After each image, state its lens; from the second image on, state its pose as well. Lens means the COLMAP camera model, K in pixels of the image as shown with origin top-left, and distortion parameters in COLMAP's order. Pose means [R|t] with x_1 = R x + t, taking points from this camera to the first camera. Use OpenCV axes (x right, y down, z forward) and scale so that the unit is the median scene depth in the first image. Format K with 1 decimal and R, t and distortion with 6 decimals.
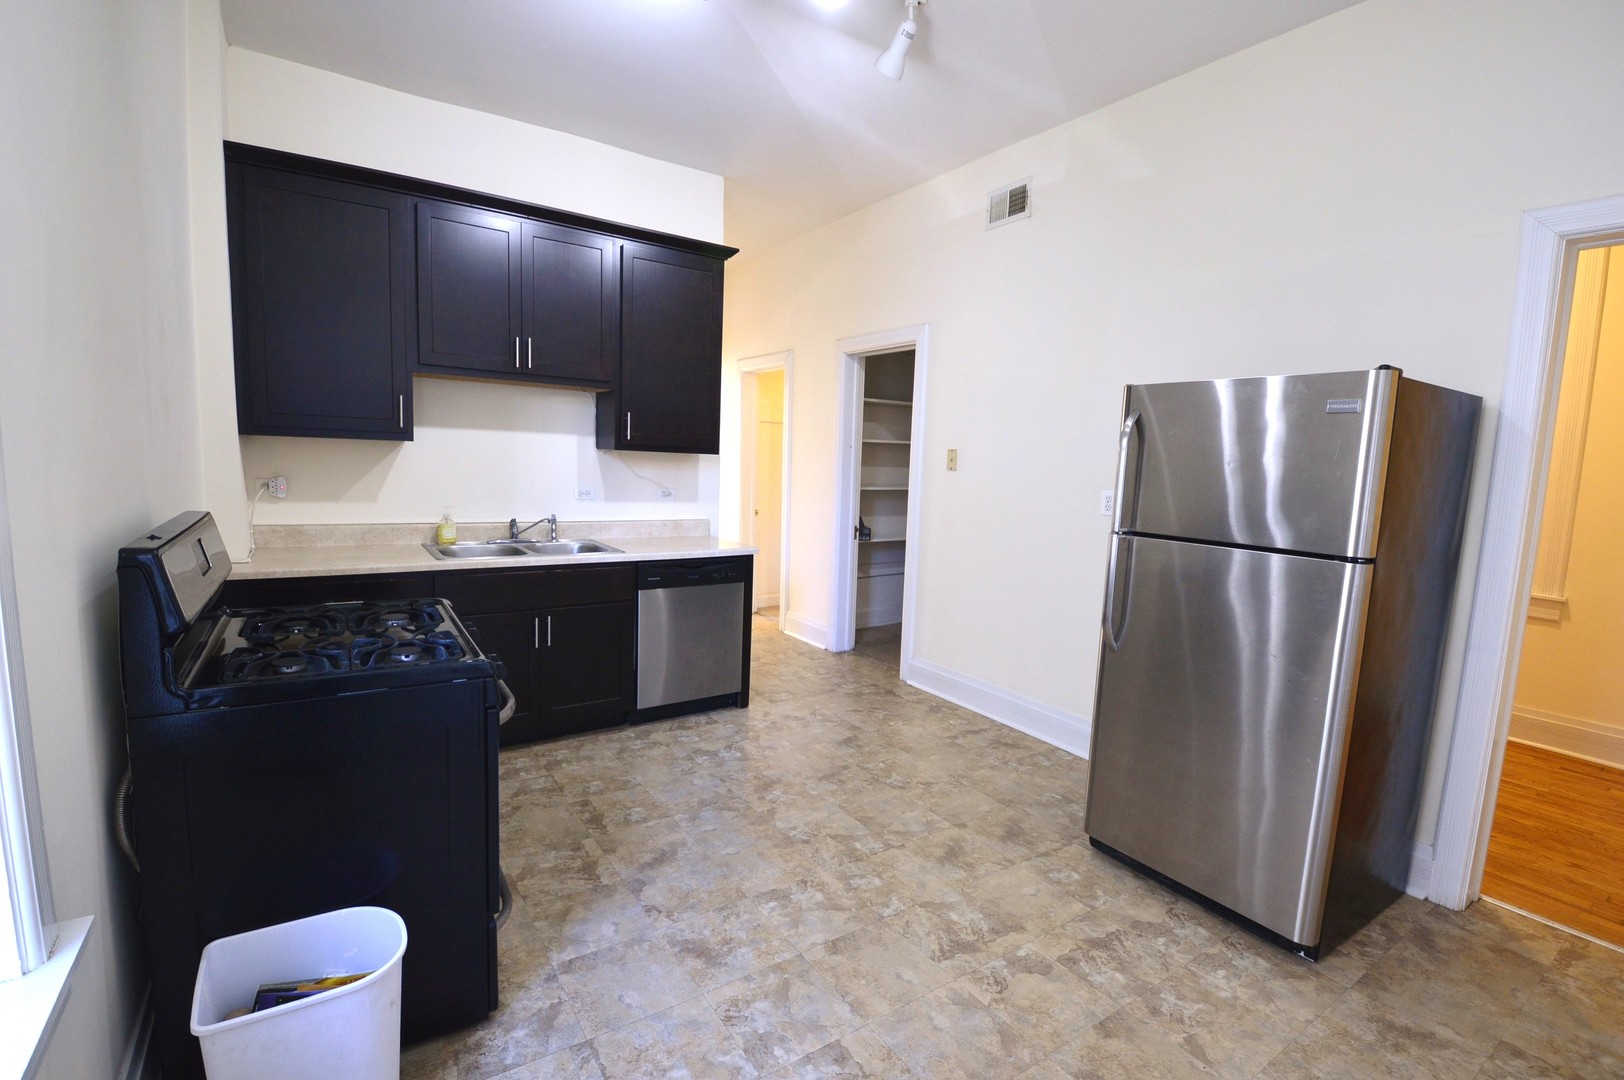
lens RADIAL K [[745.2, 0, 813.4], [0, 745.2, 545.1], [0, 0, 1]] dist [-0.015386, -0.004043]
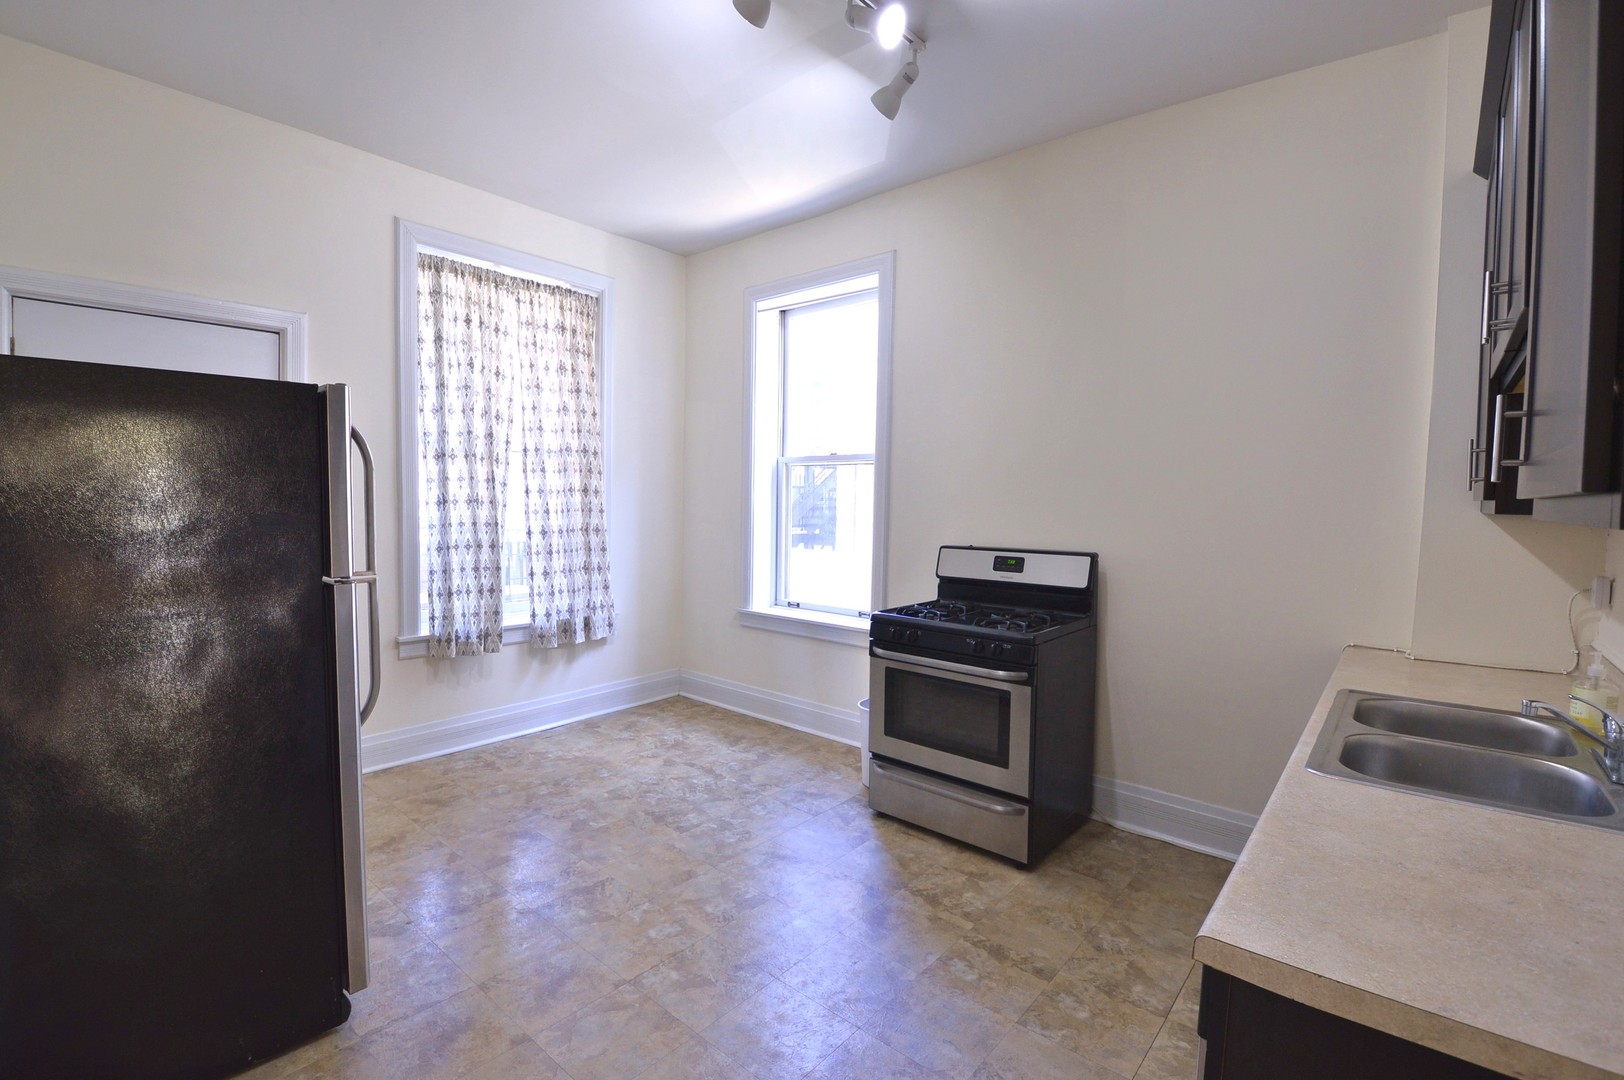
lens RADIAL K [[745.2, 0, 812.4], [0, 745.2, 538.2], [0, 0, 1]] dist [-0.015386, -0.004043]
pose [[-0.964651, -0.040448, -0.260409, 0.157481], [-0.083501, 0.984148, 0.156459, -0.223503], [0.249952, 0.172672, -0.952737, 1.885496]]
